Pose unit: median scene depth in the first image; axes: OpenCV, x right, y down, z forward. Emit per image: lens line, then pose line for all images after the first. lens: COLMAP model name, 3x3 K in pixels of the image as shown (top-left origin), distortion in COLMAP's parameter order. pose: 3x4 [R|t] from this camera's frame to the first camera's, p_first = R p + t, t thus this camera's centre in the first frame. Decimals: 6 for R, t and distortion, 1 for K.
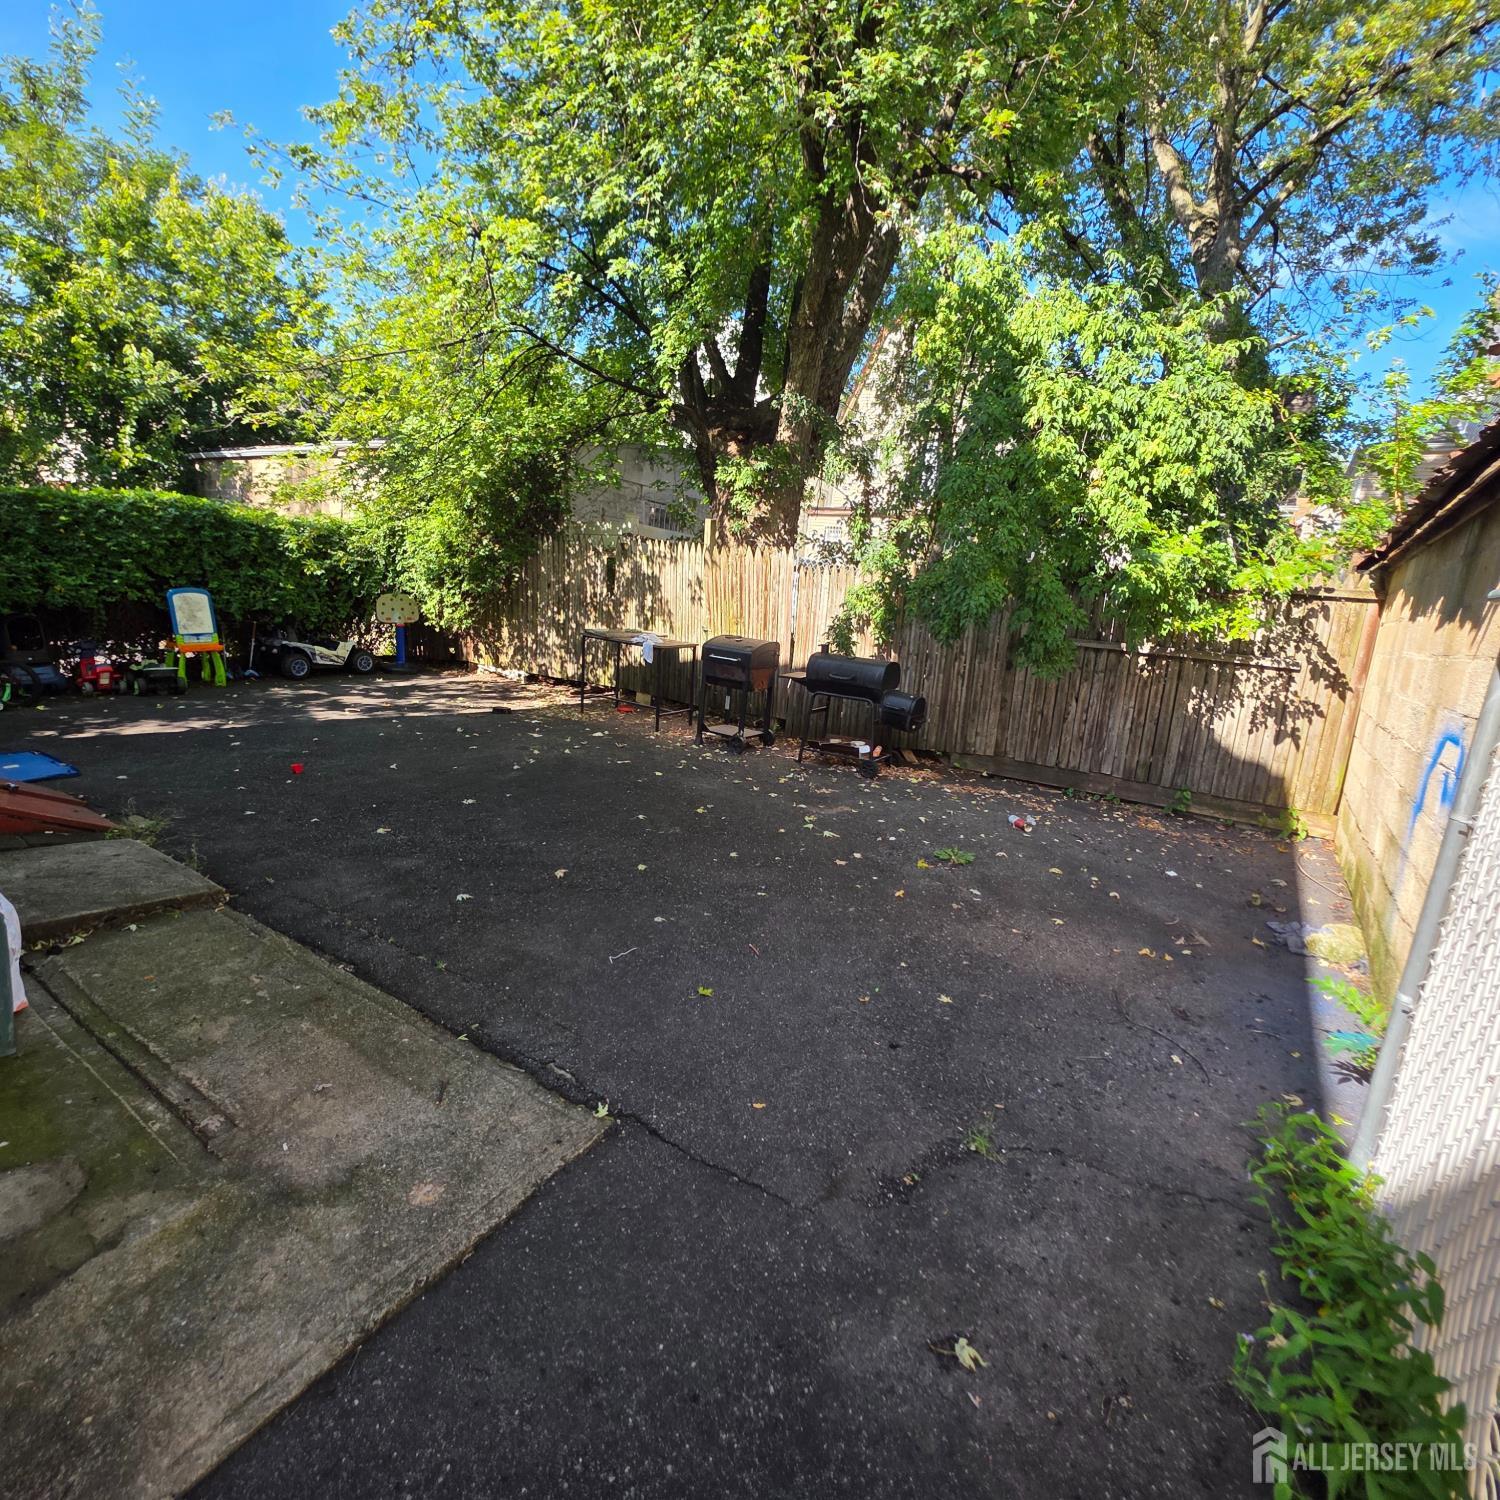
lens RADIAL K [[787.1, 0, 750.0], [0, 787.1, 750.0], [0, 0, 1]] dist [-0.001095, -0.000802]
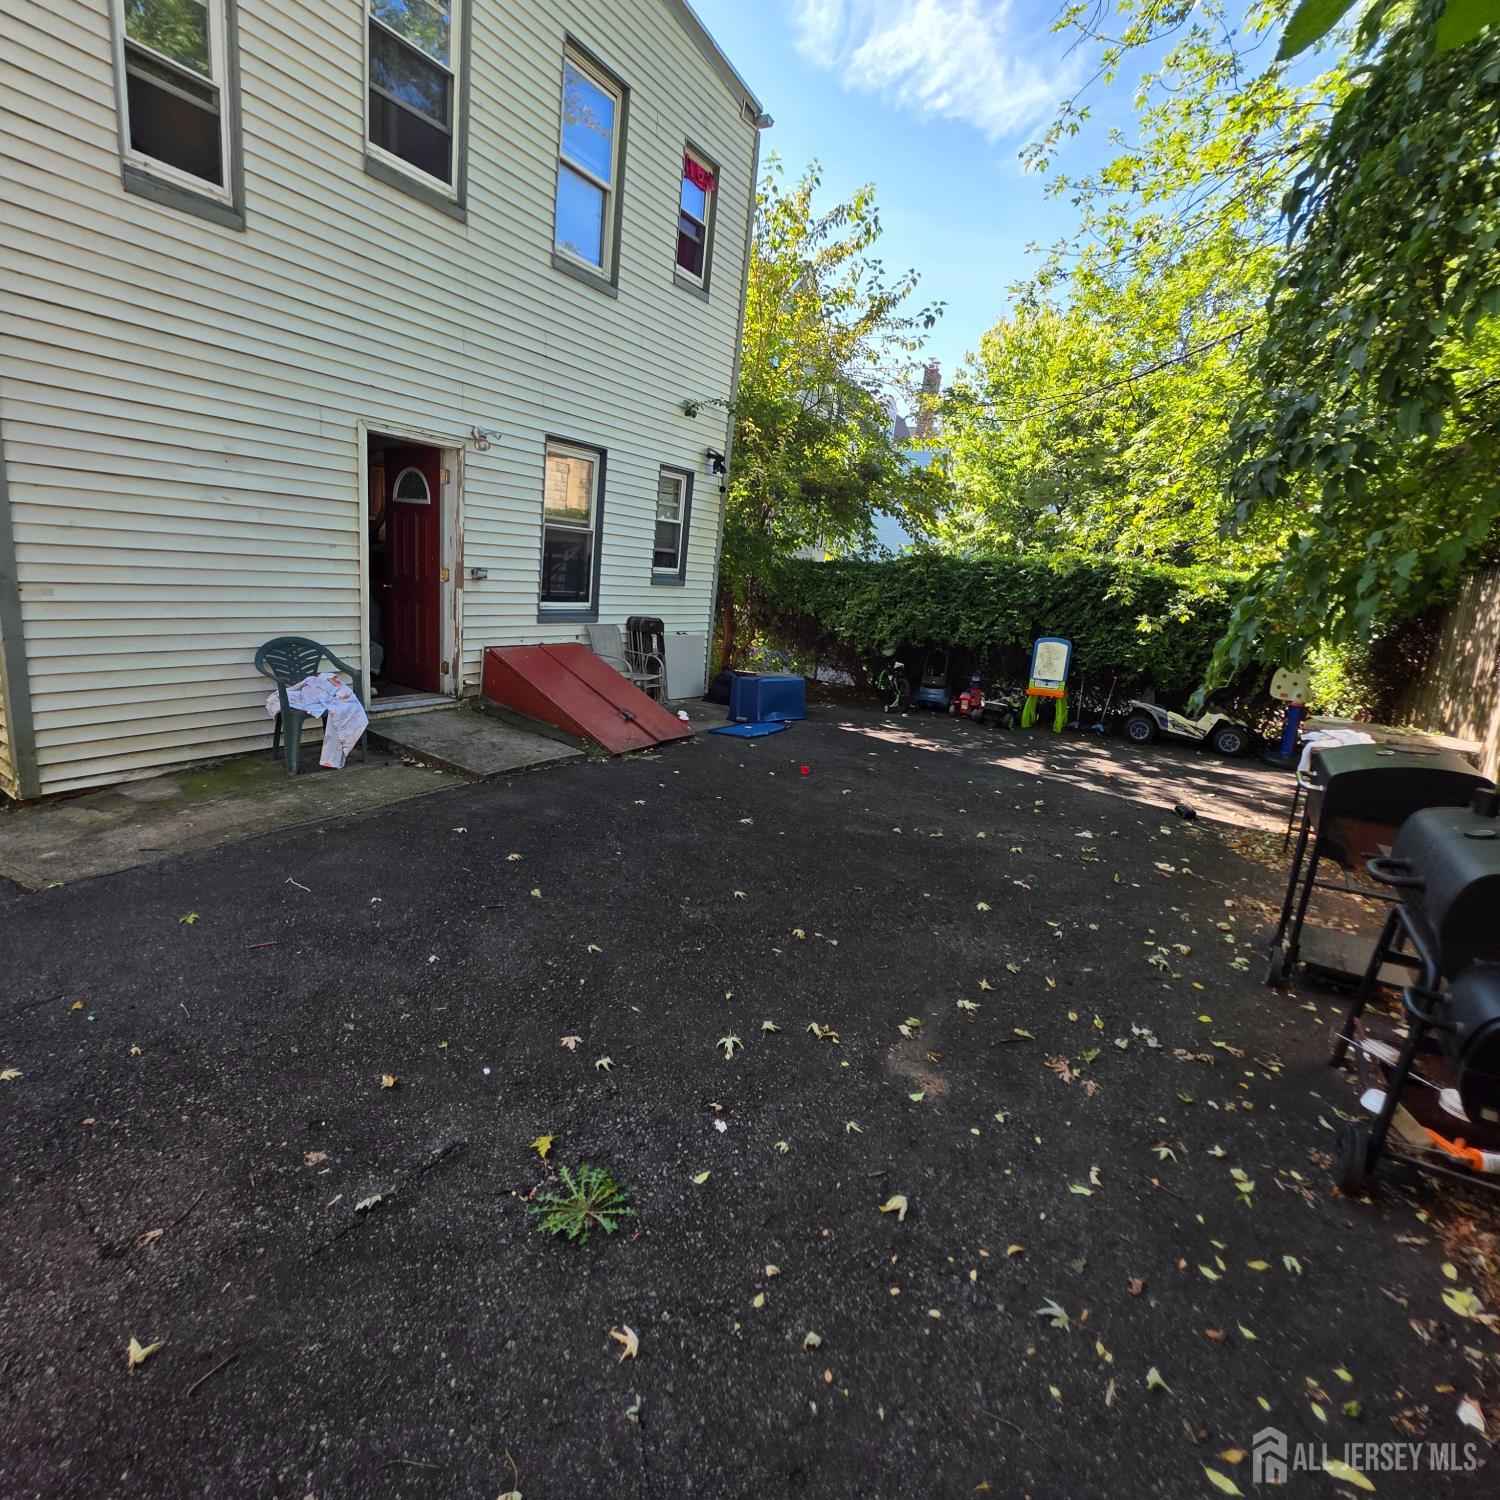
lens RADIAL K [[787.1, 0, 750.0], [0, 787.1, 750.0], [0, 0, 1]] dist [-0.001095, -0.000802]
pose [[0.068635, 0.158429, -0.984982, 0.758762], [-0.283848, 0.949606, 0.132960, -0.193479], [0.956410, 0.270459, 0.110146, 1.195446]]
